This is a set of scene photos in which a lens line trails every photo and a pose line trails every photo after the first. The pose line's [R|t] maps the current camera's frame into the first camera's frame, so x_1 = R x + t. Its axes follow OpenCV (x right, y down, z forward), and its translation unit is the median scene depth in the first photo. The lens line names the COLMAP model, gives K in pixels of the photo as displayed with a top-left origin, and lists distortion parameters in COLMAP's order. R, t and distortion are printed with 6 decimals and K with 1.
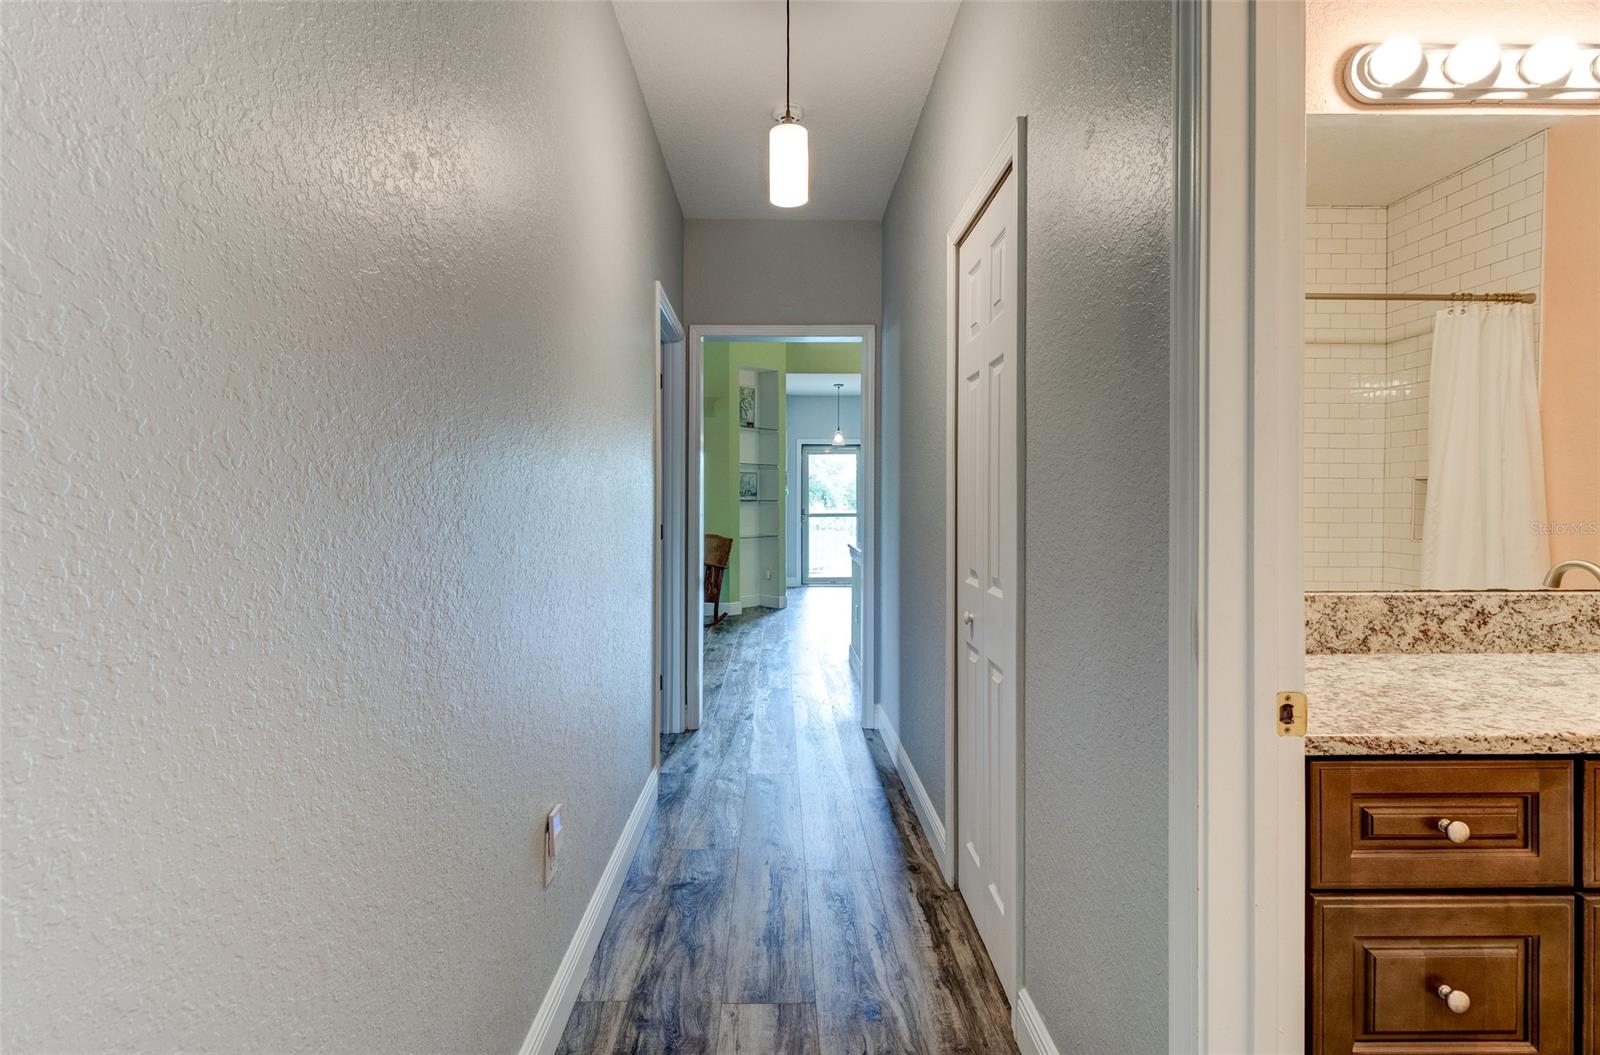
lens RADIAL K [[744.1, 0, 798.8], [0, 744.1, 510.0], [0, 0, 1]] dist [0.021988, -0.010717]
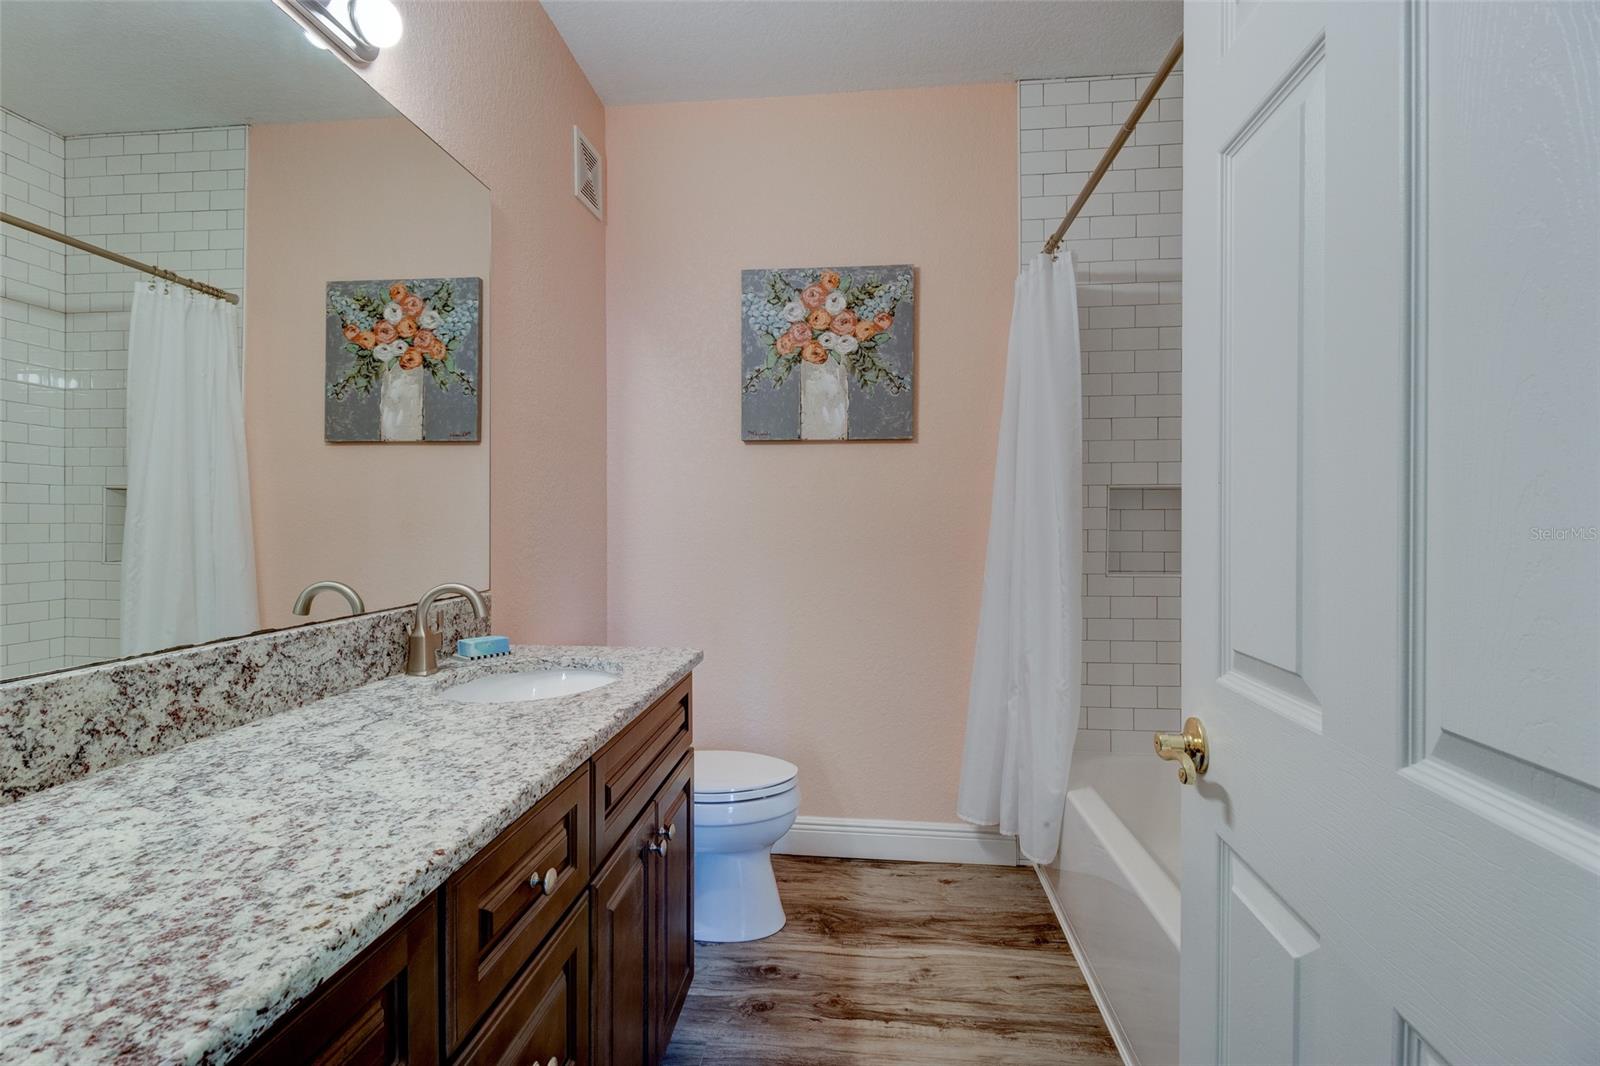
lens RADIAL K [[758.3, 0, 791.2], [0, 758.3, 525.5], [0, 0, 1]] dist [0.016968, -0.011967]
pose [[0.134413, -0.006699, 0.990903, 0.253186], [0.006946, 0.999959, 0.005818, -0.000011], [-0.990901, 0.006101, 0.134454, 0.383774]]
